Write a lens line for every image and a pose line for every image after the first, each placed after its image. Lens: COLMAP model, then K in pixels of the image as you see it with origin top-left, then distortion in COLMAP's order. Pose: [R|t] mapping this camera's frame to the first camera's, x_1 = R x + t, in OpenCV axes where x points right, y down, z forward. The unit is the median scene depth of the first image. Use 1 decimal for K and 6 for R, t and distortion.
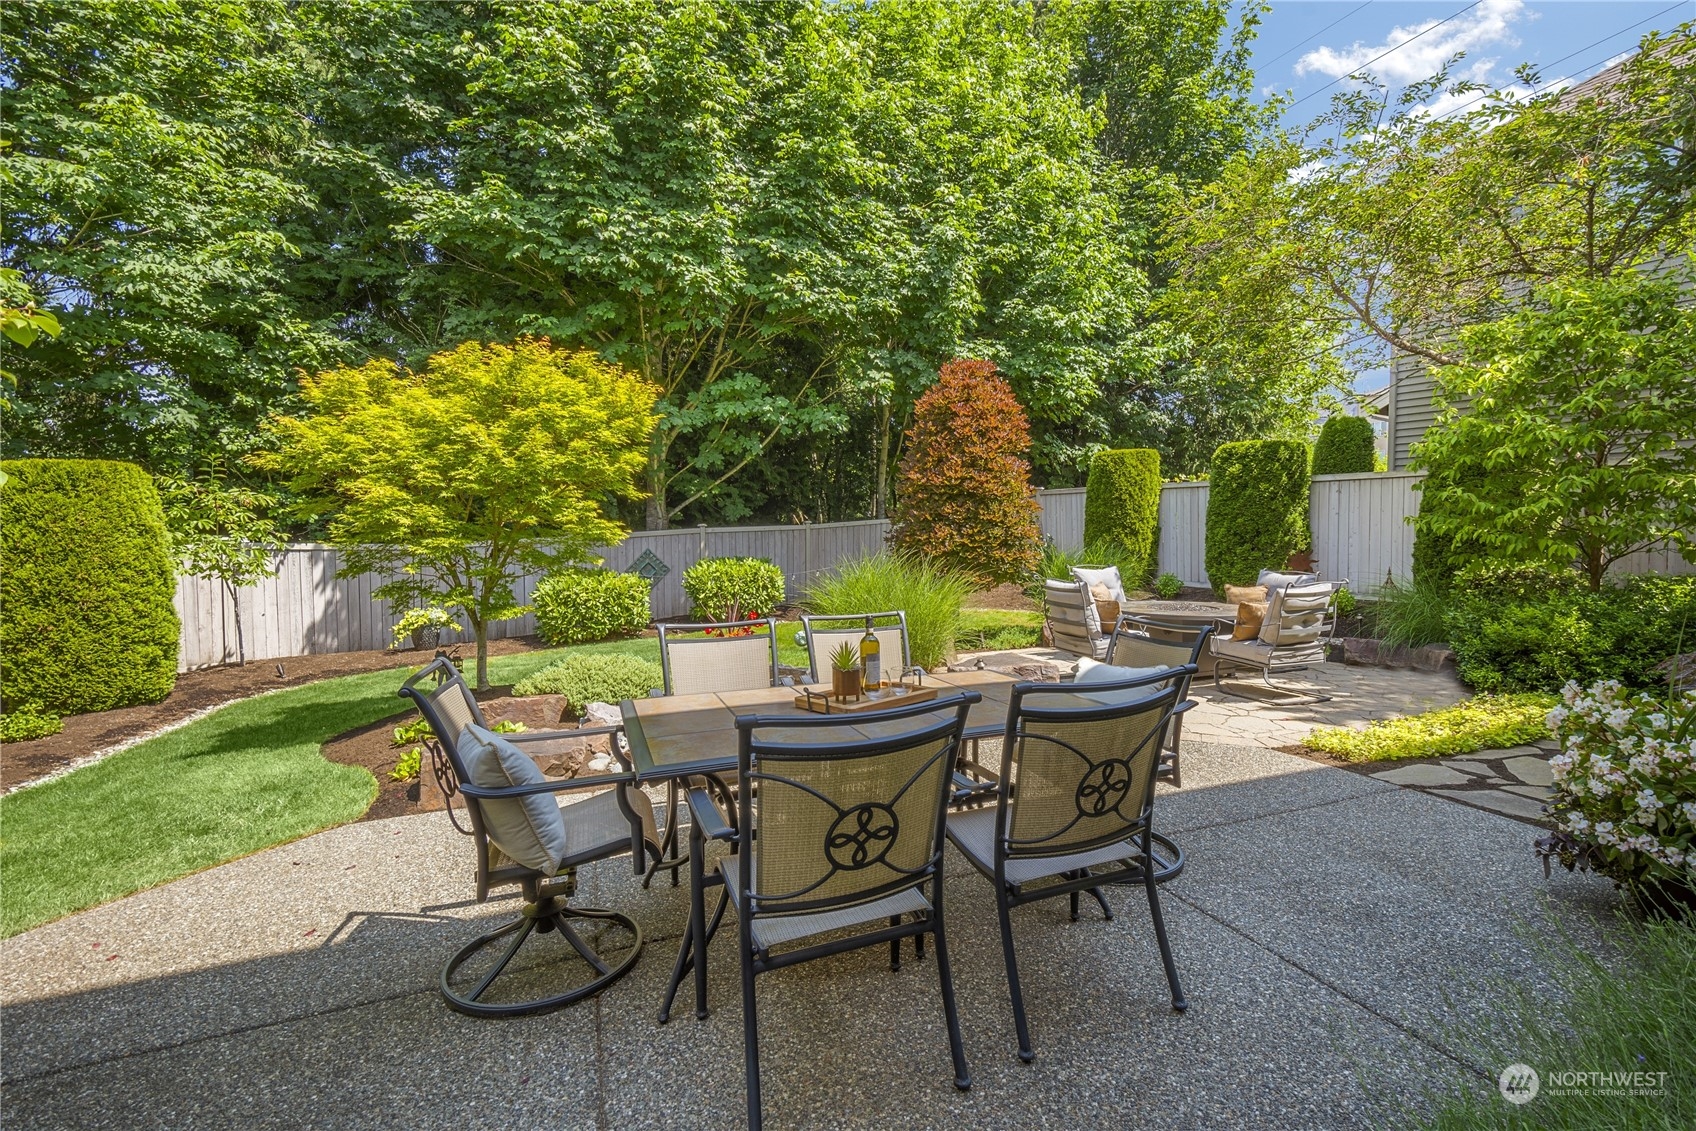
lens RADIAL K [[726.4, 0, 824.9], [0, 726.4, 558.6], [0, 0, 1]] dist [-0.000180, -0.000475]
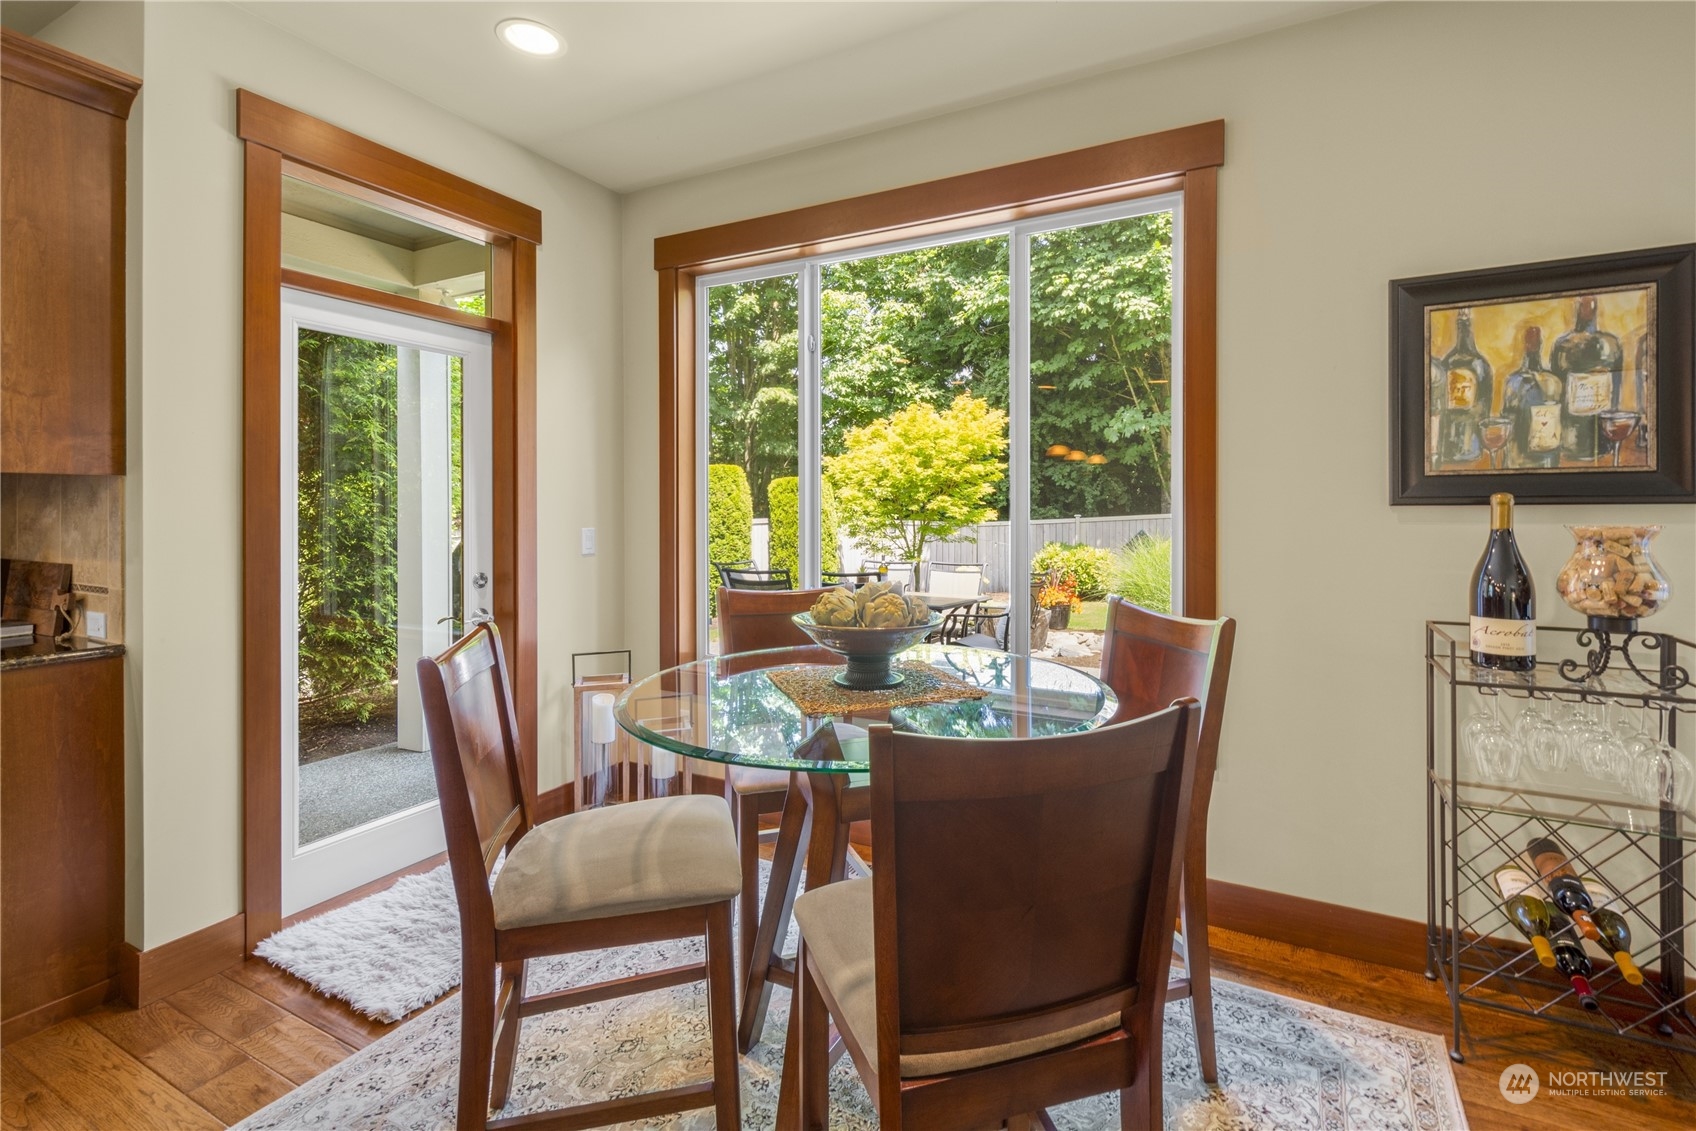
lens RADIAL K [[753.4, 0, 886.9], [0, 753.4, 510.5], [0, 0, 1]] dist [0.000841, -0.000048]
pose [[0.646386, 0.003098, -0.763004, 0.537058], [-0.035672, 0.999021, -0.026164, 0.002110], [0.762176, 0.044130, 0.645864, -0.127707]]
